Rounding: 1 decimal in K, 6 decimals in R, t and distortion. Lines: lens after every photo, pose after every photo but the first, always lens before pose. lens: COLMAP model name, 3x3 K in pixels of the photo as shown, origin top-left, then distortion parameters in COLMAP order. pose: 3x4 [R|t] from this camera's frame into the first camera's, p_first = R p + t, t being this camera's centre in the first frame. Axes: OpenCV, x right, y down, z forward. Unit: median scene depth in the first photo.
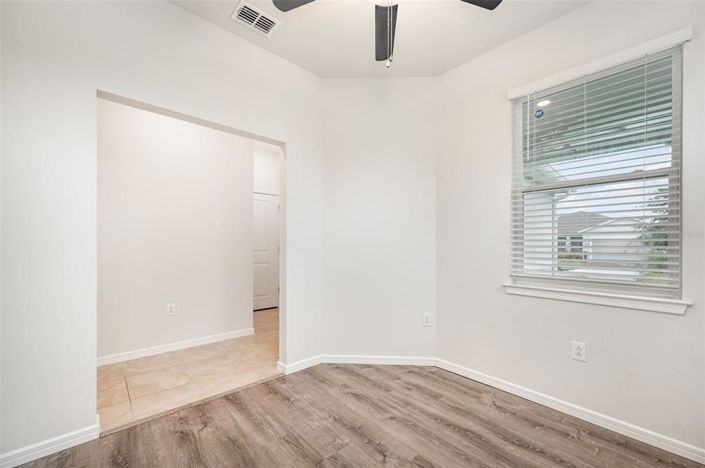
lens RADIAL K [[278.8, 0, 352.5], [0, 278.8, 234.0], [0, 0, 1]] dist [0.000749, -0.000094]
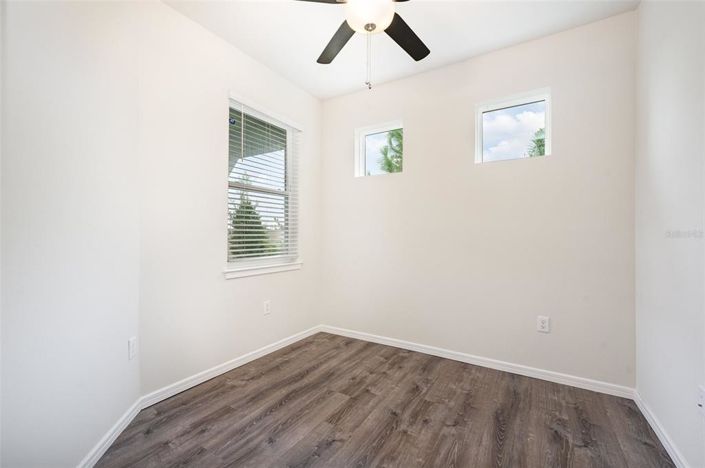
lens RADIAL K [[290.1, 0, 352.5], [0, 290.1, 234.0], [0, 0, 1]] dist [-0.000210, -0.000001]
pose [[-0.258097, -0.002229, 0.966117, -0.676310], [-0.042278, 0.999065, -0.008990, 0.036824], [-0.965194, -0.043166, -0.257950, 0.910584]]
